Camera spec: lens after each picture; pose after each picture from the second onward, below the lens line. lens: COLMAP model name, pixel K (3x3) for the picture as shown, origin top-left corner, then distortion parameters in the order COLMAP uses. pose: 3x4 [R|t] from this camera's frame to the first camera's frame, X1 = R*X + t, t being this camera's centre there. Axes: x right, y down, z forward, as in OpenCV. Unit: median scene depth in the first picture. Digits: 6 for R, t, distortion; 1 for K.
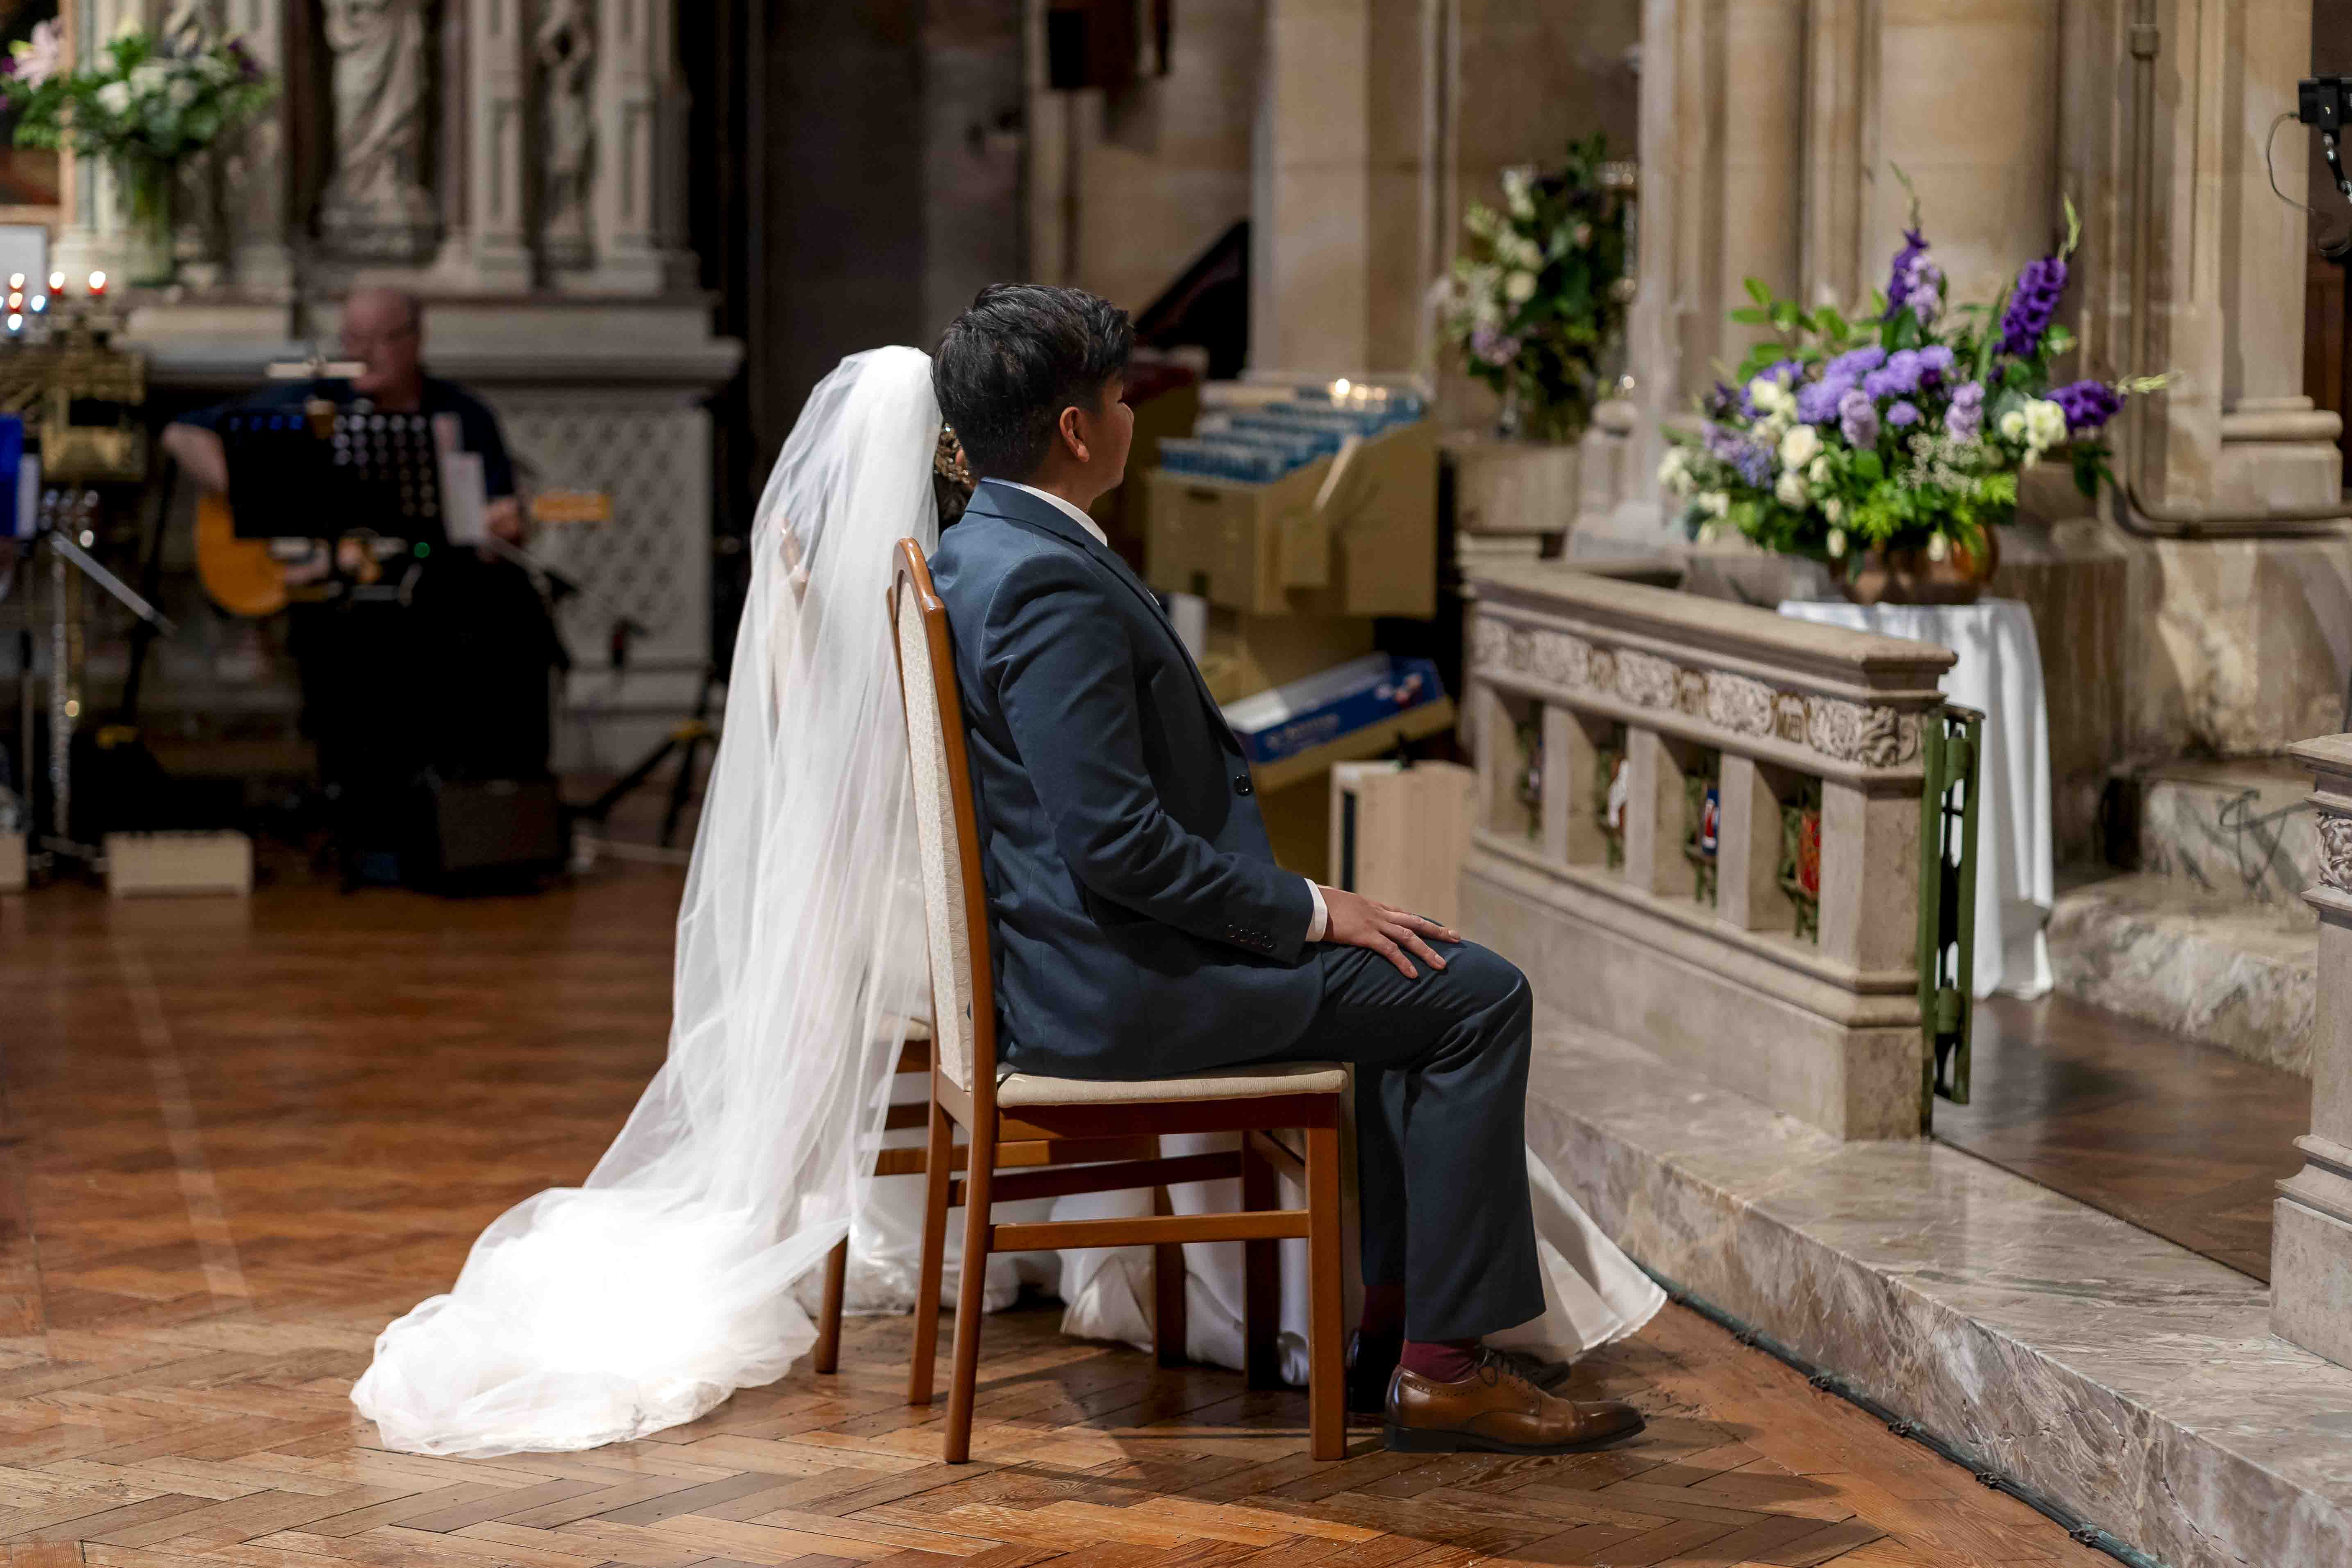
lens RADIAL K [[5703.9, 0, 1176.0], [0, 5703.9, 784.0], [0, 0, 1]] dist [0.005362, -0.343443]
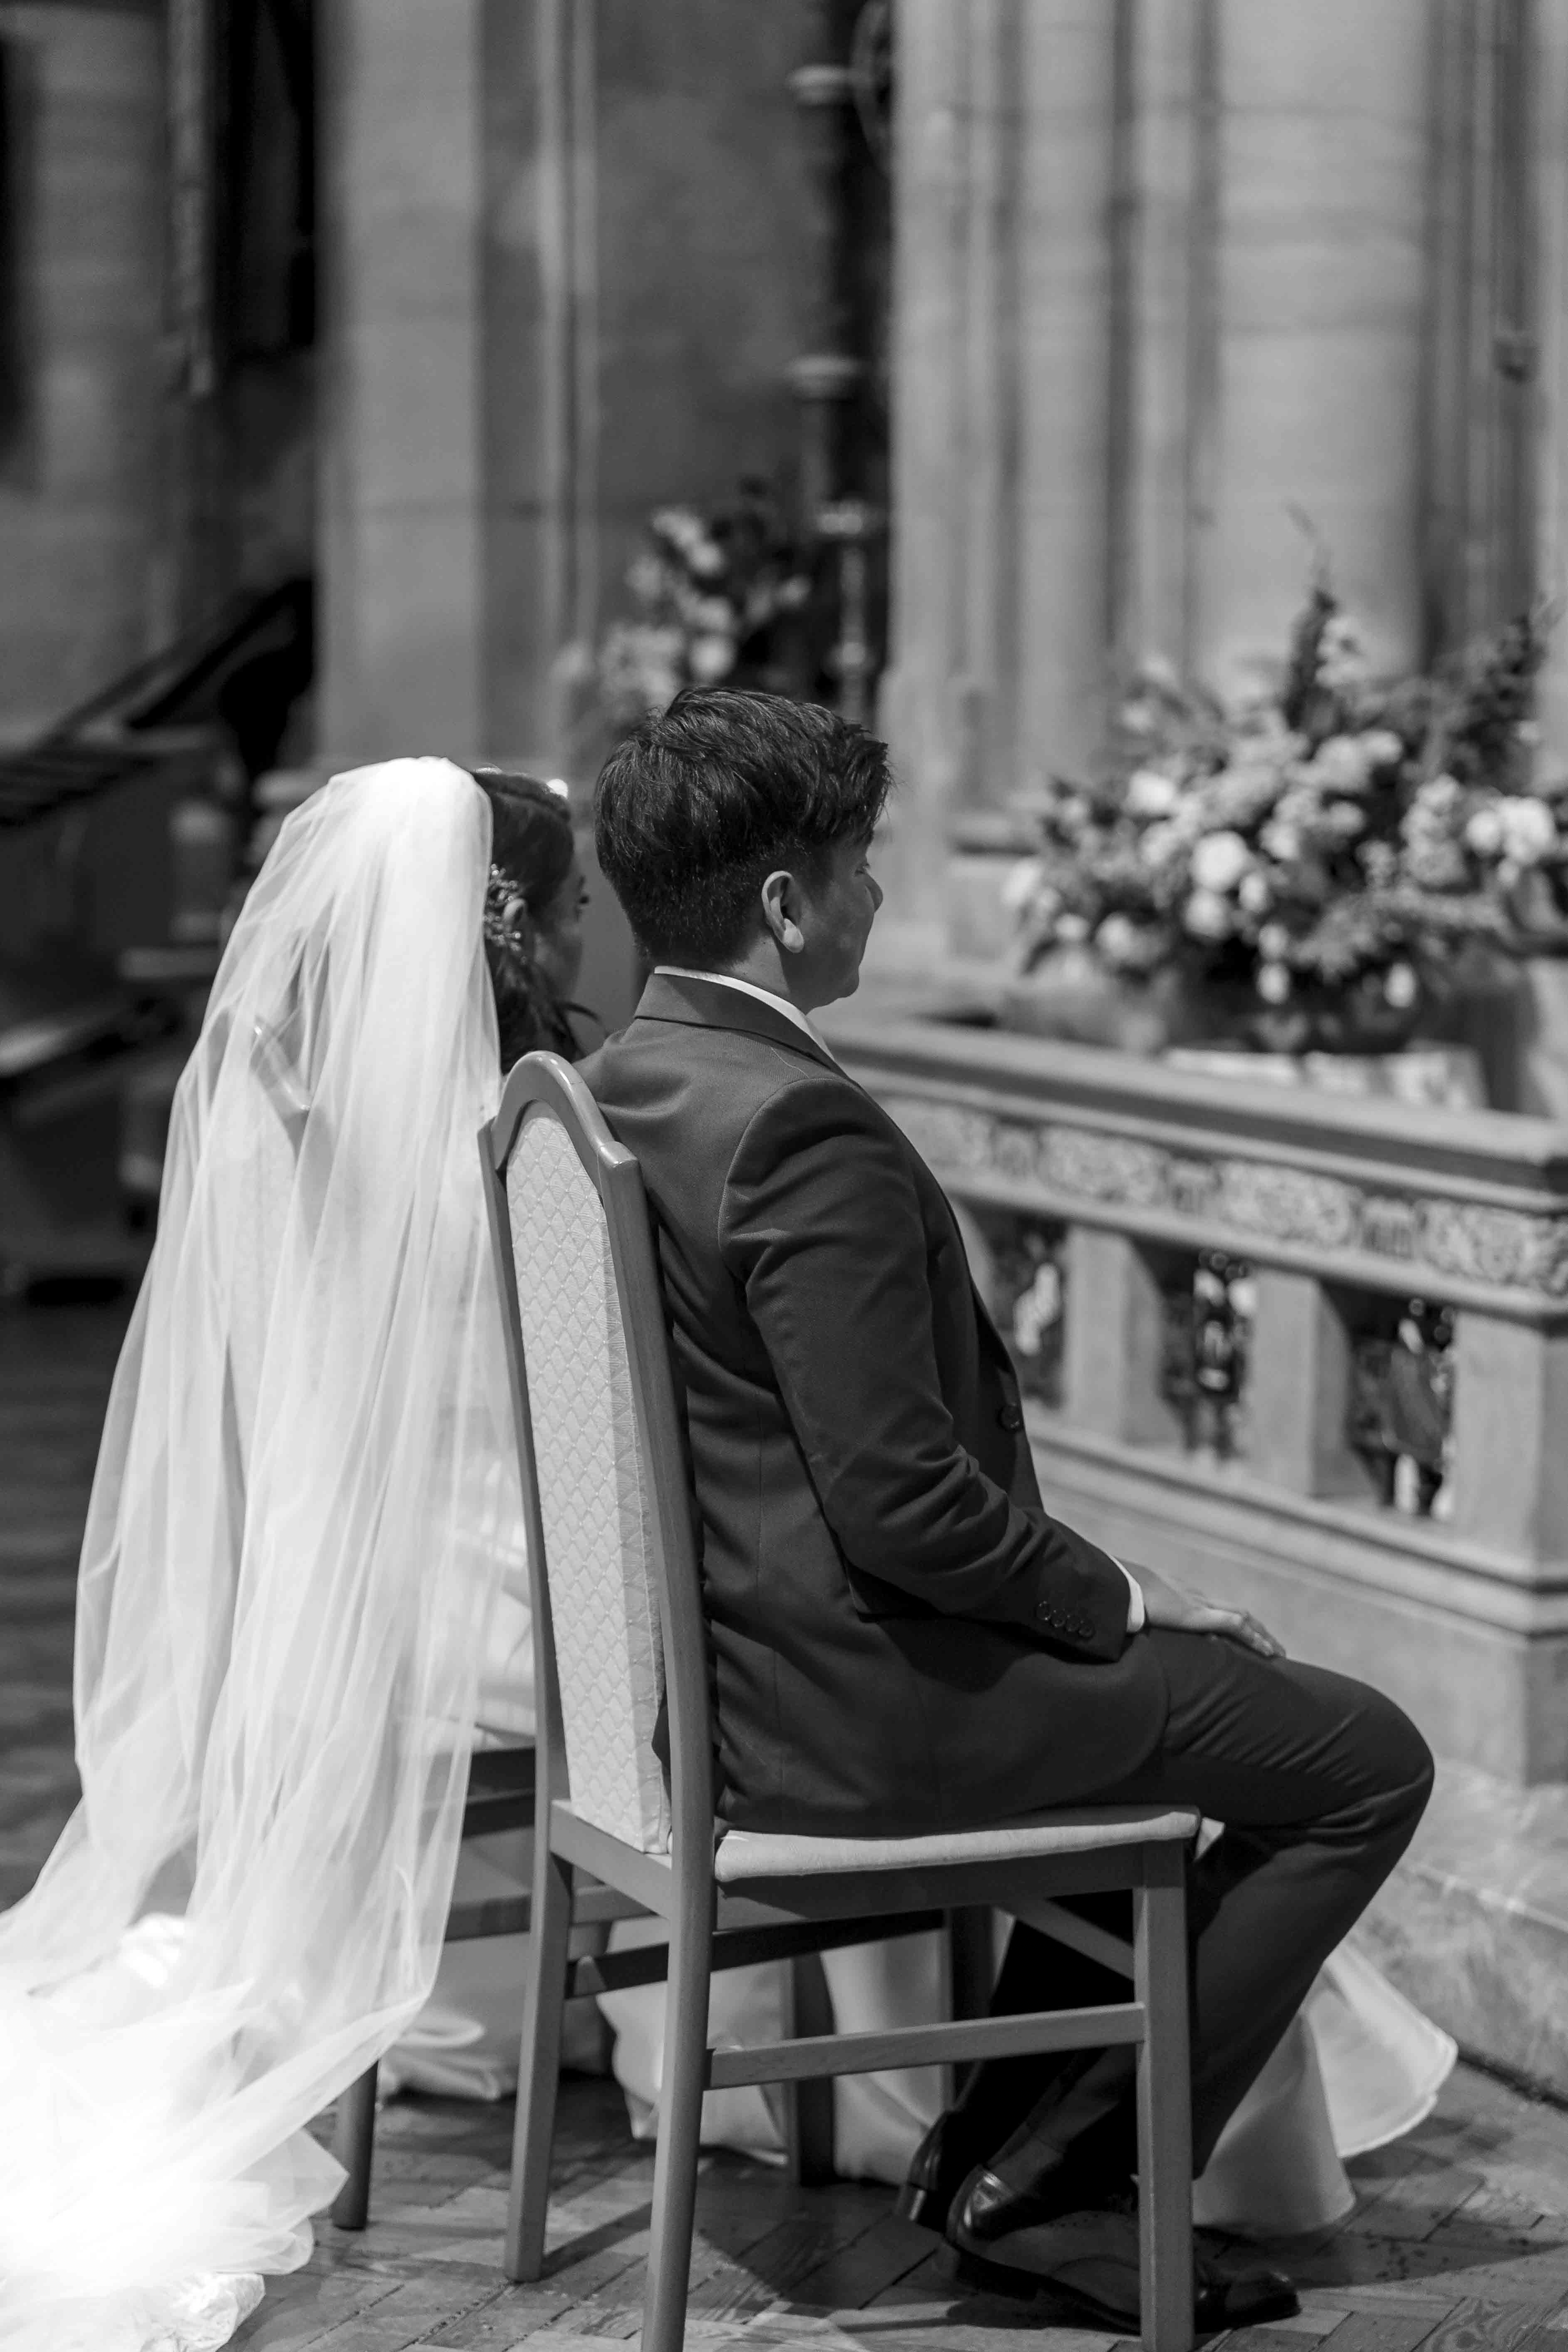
lens RADIAL K [[5952.5, 0, 784.0], [0, 5952.5, 1176.0], [0, 0, 1]] dist [0.033733, -0.402302]
pose [[0.983637, -0.023803, 0.178582, -0.103834], [0.022874, 0.999712, 0.007259, -0.023494], [-0.178703, -0.003056, 0.983898, 0.199307]]
